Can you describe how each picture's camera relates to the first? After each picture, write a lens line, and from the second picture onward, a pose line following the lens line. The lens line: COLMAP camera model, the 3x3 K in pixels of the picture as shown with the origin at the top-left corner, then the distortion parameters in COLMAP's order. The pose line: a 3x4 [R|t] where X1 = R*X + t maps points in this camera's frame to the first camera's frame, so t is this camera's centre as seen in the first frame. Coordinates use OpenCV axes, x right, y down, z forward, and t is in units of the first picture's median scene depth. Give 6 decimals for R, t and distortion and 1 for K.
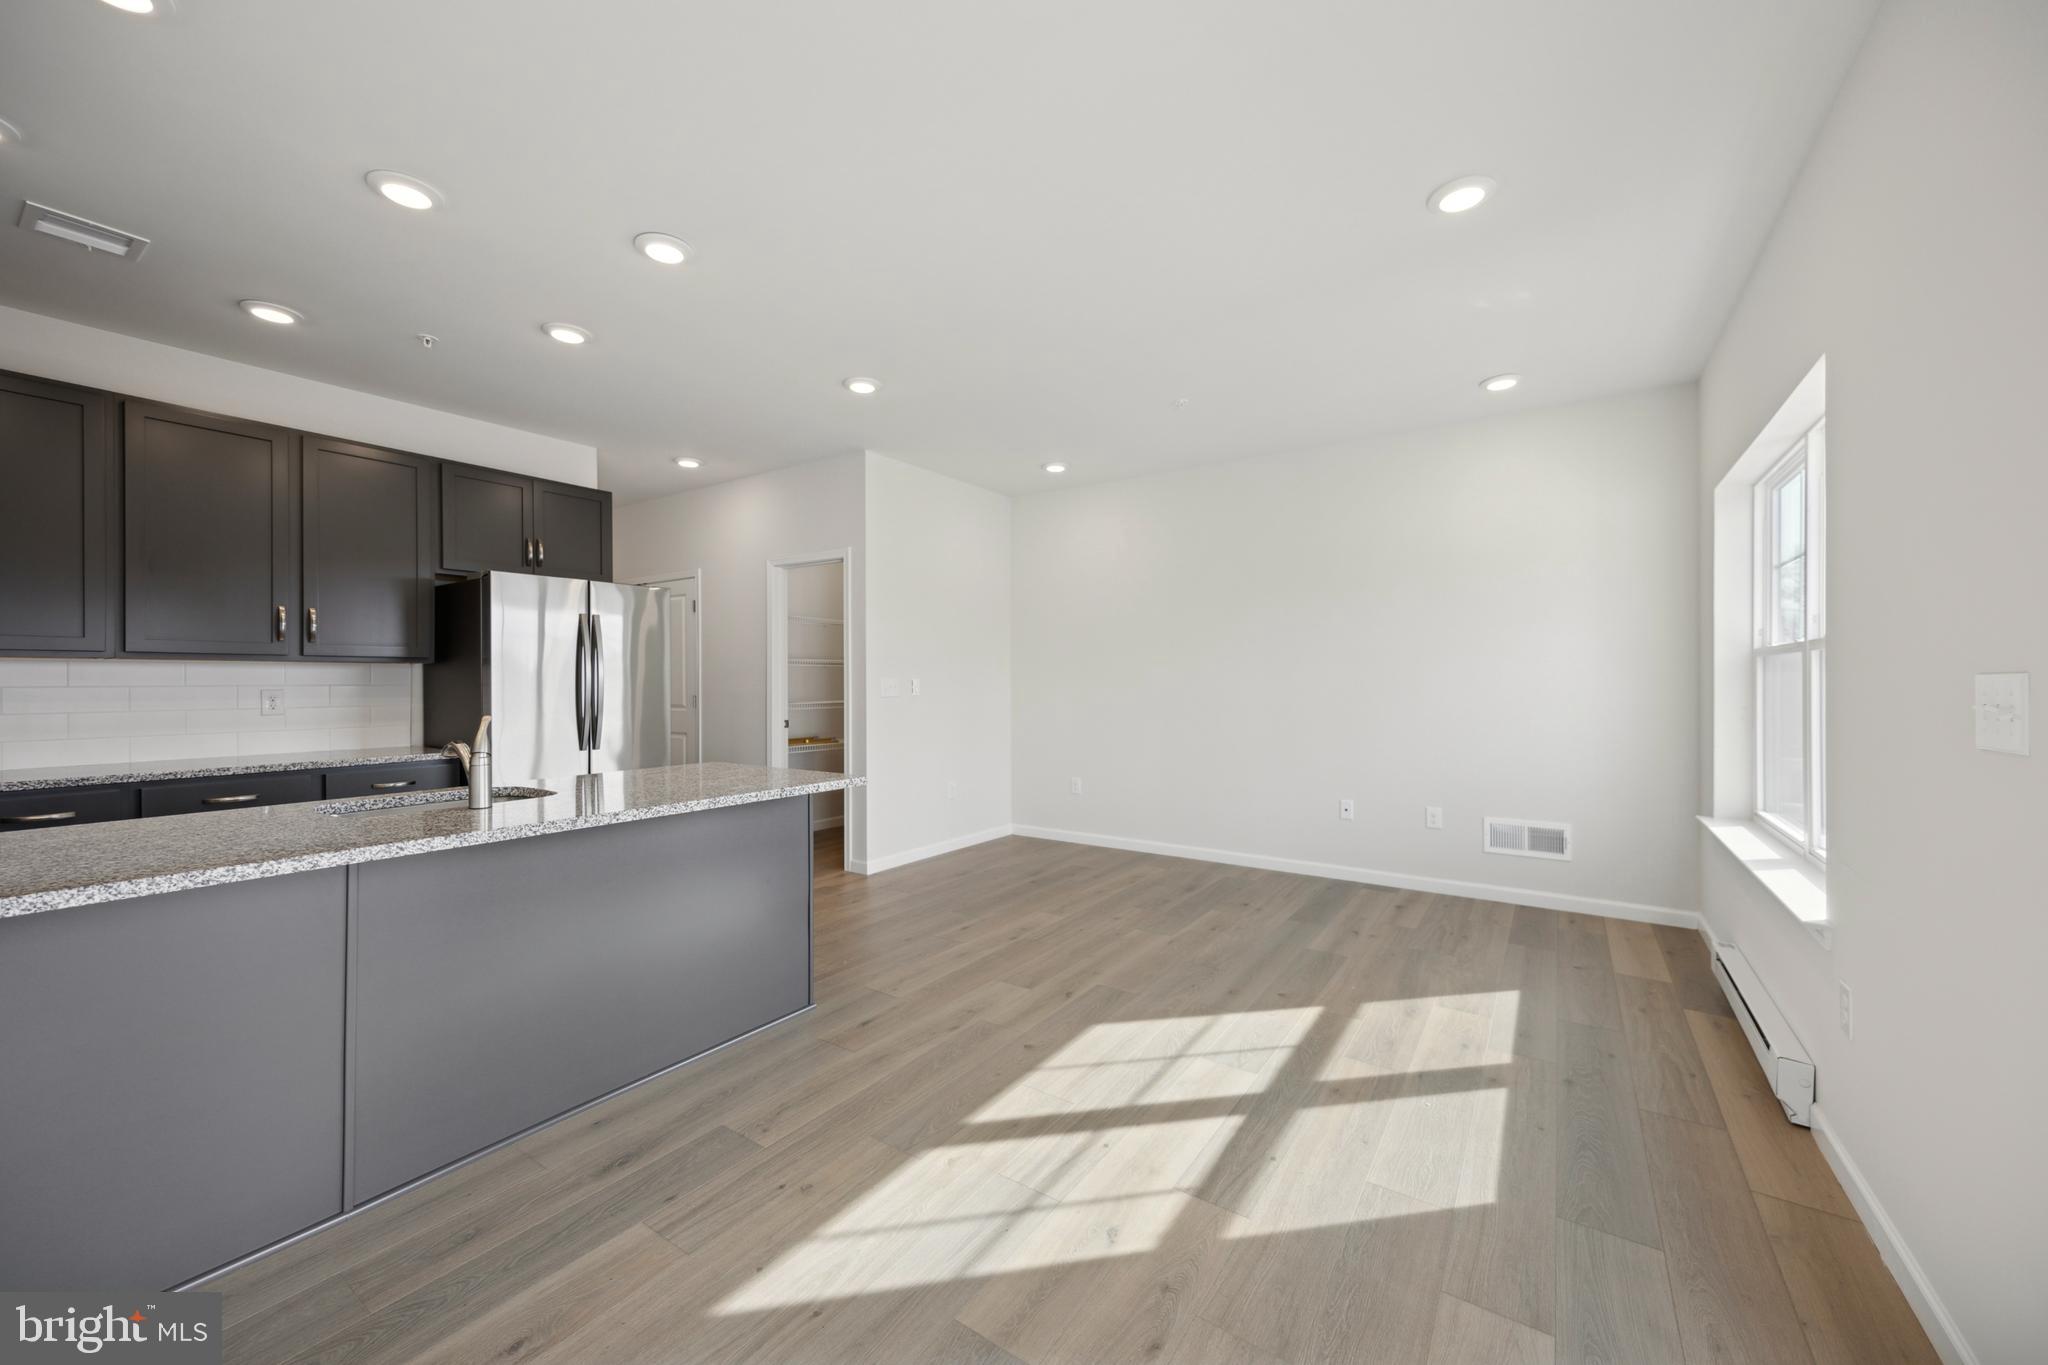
lens RADIAL K [[777.8, 0, 1013.8], [0, 777.8, 689.4], [0, 0, 1]] dist [0.016864, -0.000032]
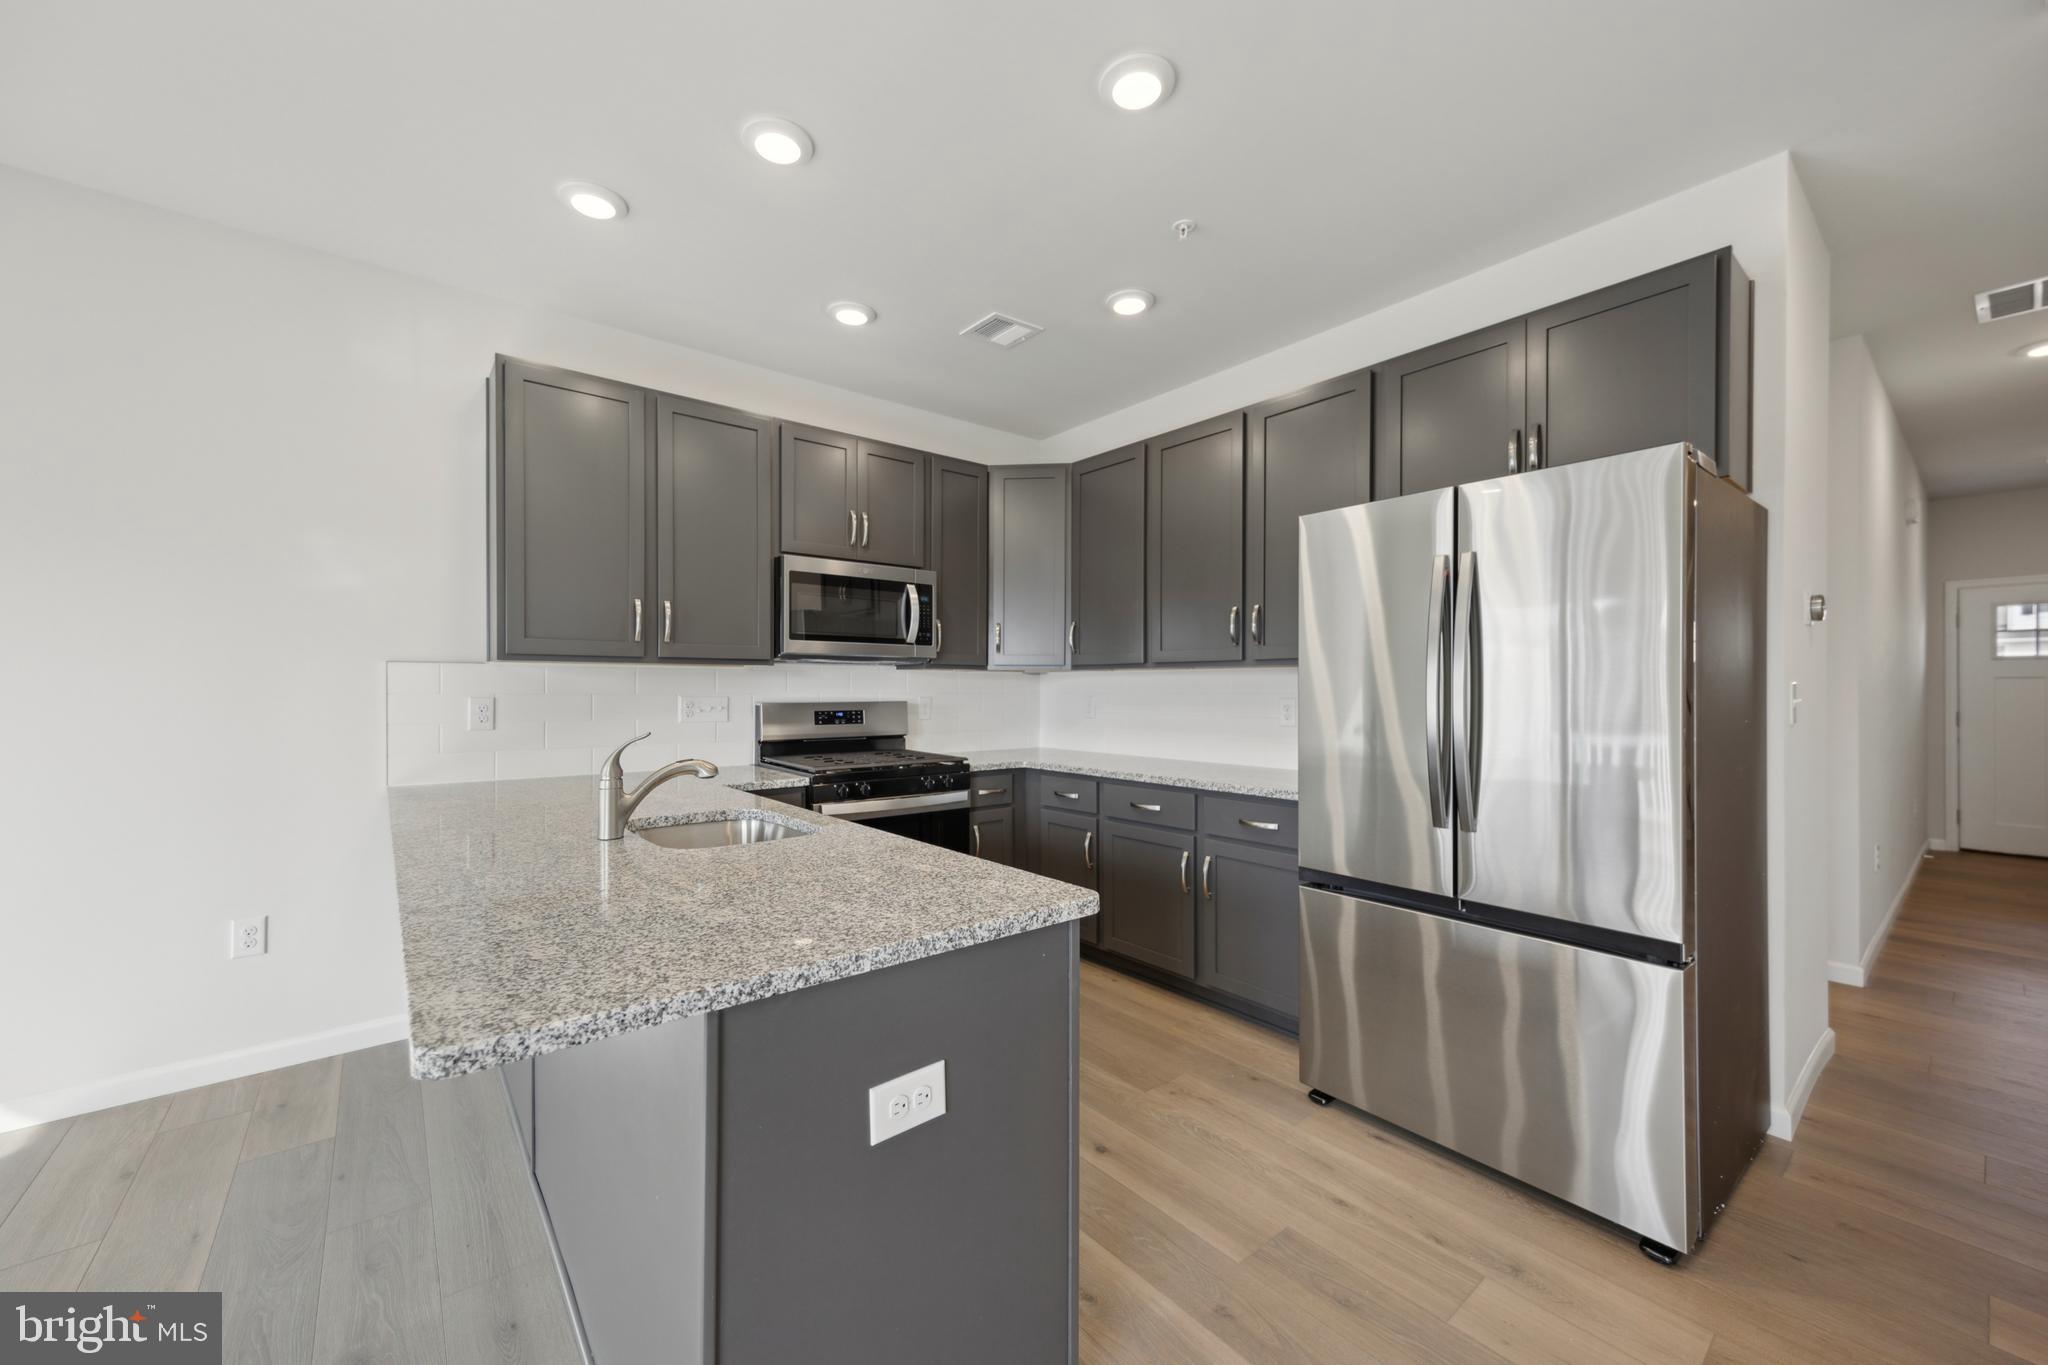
lens RADIAL K [[777.8, 0, 1013.8], [0, 777.8, 689.4], [0, 0, 1]] dist [0.016864, -0.000032]
pose [[-0.275836, 0.002462, -0.961202, 0.016984], [-0.008565, 0.999951, 0.005019, -0.017251], [0.961167, 0.009618, -0.275801, 1.430884]]
